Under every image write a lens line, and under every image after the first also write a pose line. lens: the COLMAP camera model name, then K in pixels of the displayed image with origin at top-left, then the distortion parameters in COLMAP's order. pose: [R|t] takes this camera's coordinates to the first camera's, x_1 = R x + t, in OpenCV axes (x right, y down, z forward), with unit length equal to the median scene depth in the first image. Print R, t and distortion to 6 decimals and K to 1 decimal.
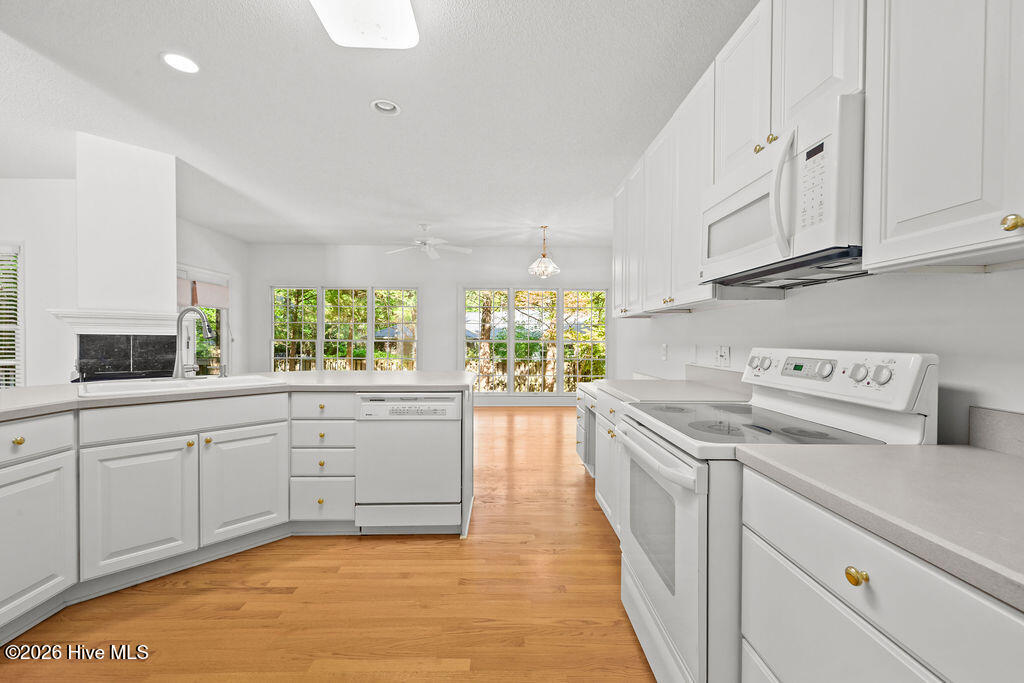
lens RADIAL K [[412.7, 0, 509.4], [0, 412.7, 339.6], [0, 0, 1]] dist [-0.011876, -0.000297]
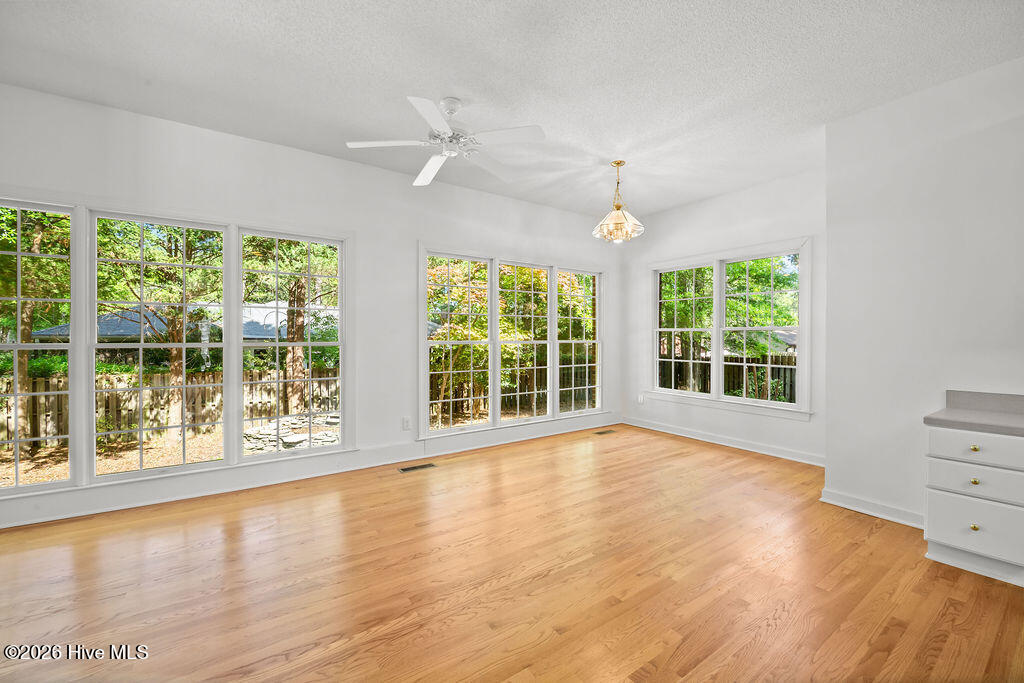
lens RADIAL K [[412.7, 0, 511.0], [0, 412.7, 340.1], [0, 0, 1]] dist [-0.011876, -0.000297]
pose [[0.830169, -0.003419, 0.557501, -0.147843], [0.004601, 0.999989, -0.000717, 0.002193], [-0.557492, 0.003160, 0.830176, 0.195861]]
